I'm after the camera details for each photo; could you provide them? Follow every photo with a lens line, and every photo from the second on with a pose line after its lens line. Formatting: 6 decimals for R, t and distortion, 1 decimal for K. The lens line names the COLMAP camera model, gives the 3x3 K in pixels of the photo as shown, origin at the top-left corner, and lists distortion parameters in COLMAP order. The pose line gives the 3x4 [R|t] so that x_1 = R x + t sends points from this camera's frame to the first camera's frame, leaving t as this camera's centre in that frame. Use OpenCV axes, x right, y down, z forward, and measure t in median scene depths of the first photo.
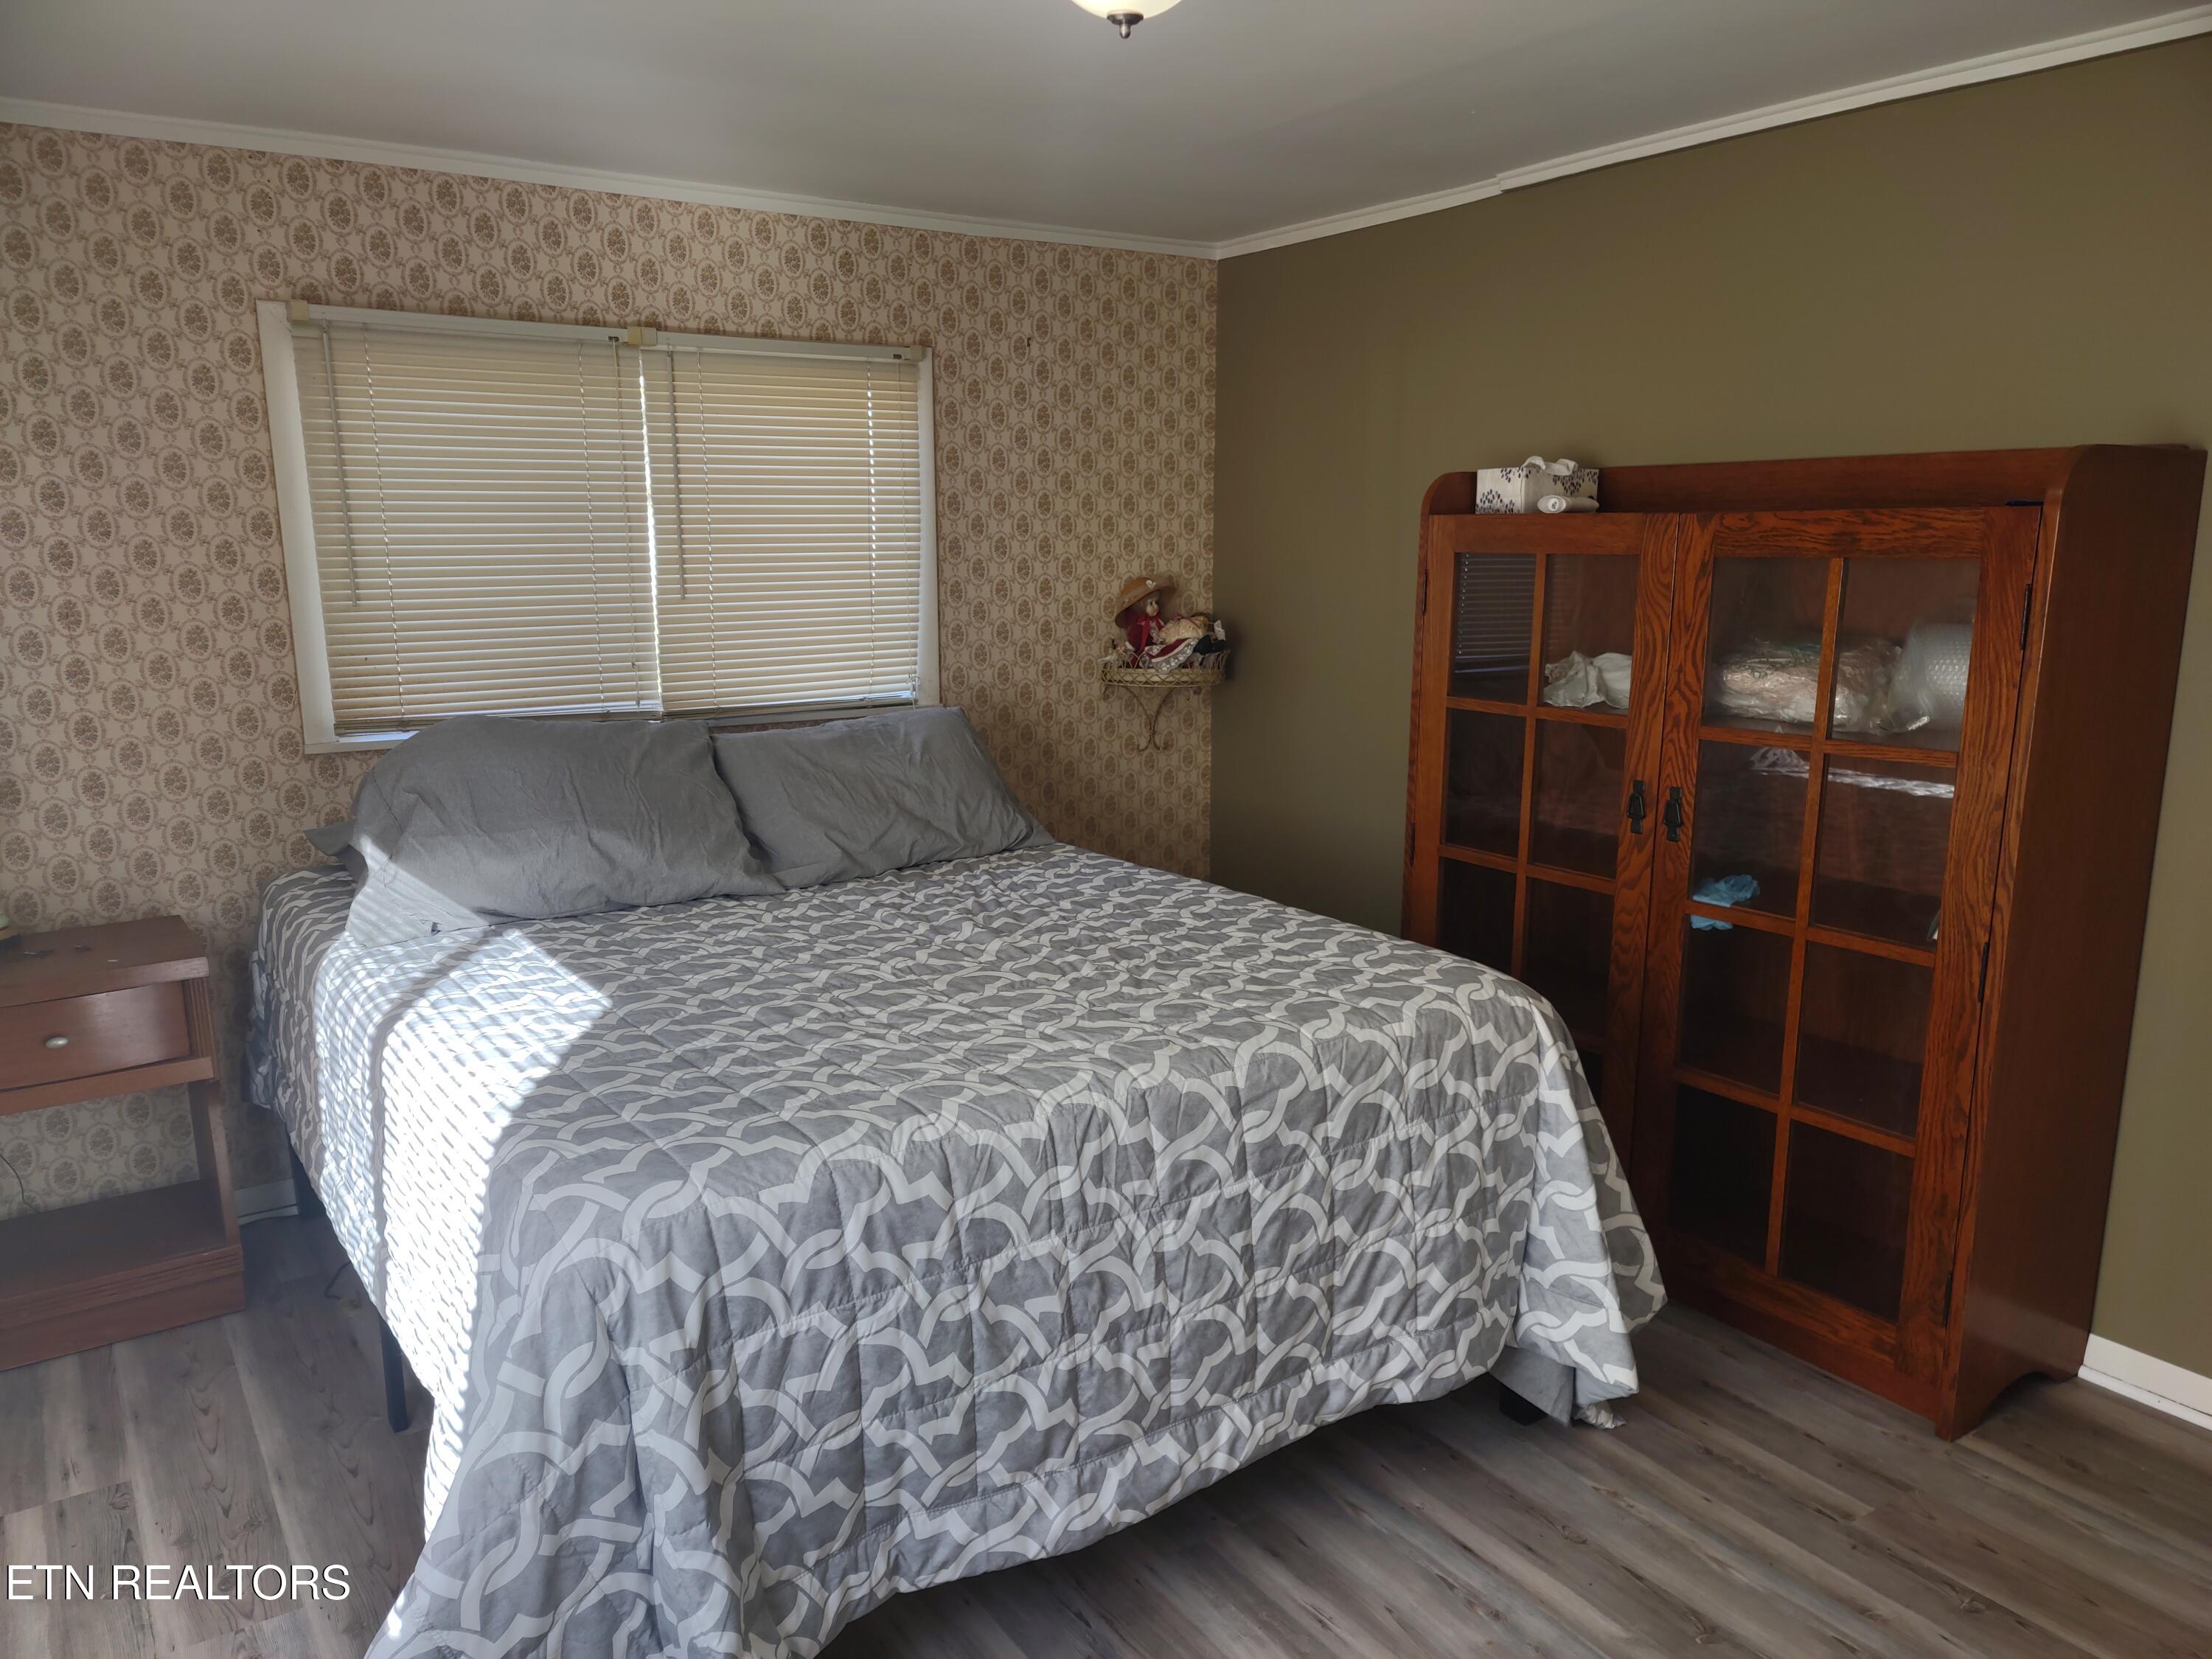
lens RADIAL K [[1596.7, 0, 1102.3], [0, 1596.7, 860.6], [0, 0, 1]] dist [0.054035, -0.005201]
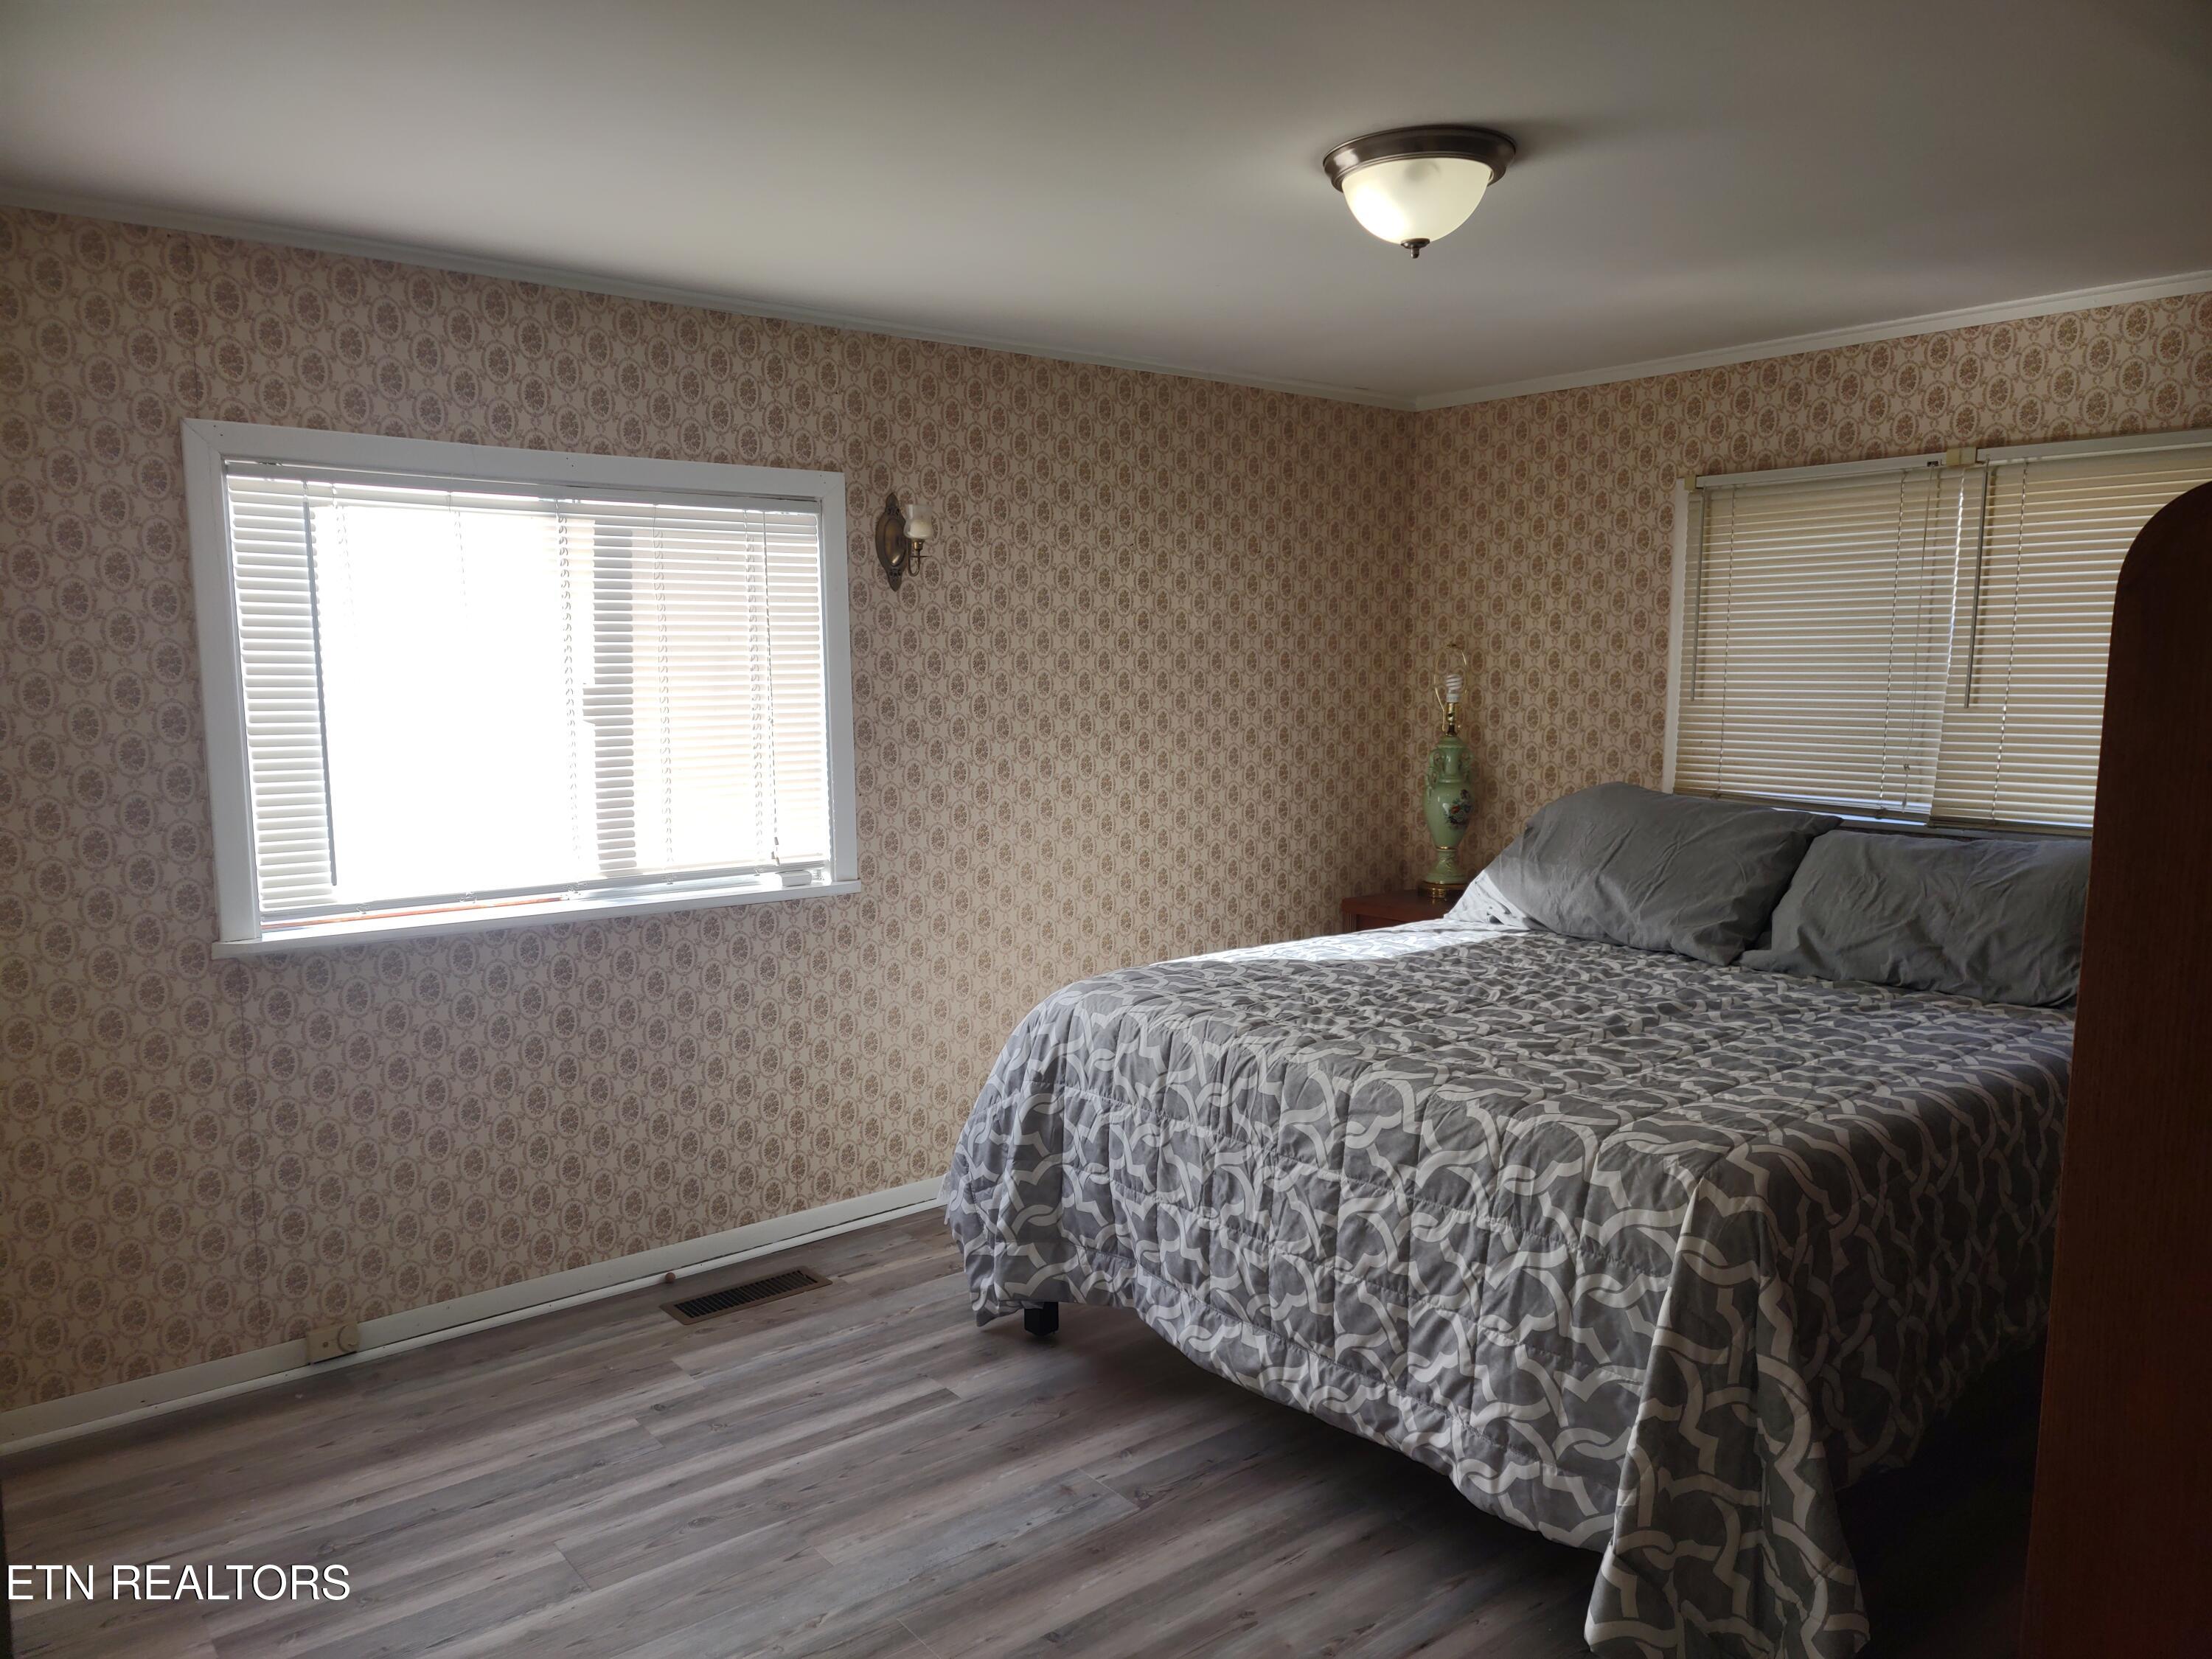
lens RADIAL K [[1596.7, 0, 1102.3], [0, 1596.7, 860.6], [0, 0, 1]] dist [0.054035, -0.005201]
pose [[0.087844, 0.134362, -0.987031, 1.204195], [-0.208038, 0.971486, 0.113731, -0.124143], [0.974168, 0.195349, 0.113292, 0.639722]]
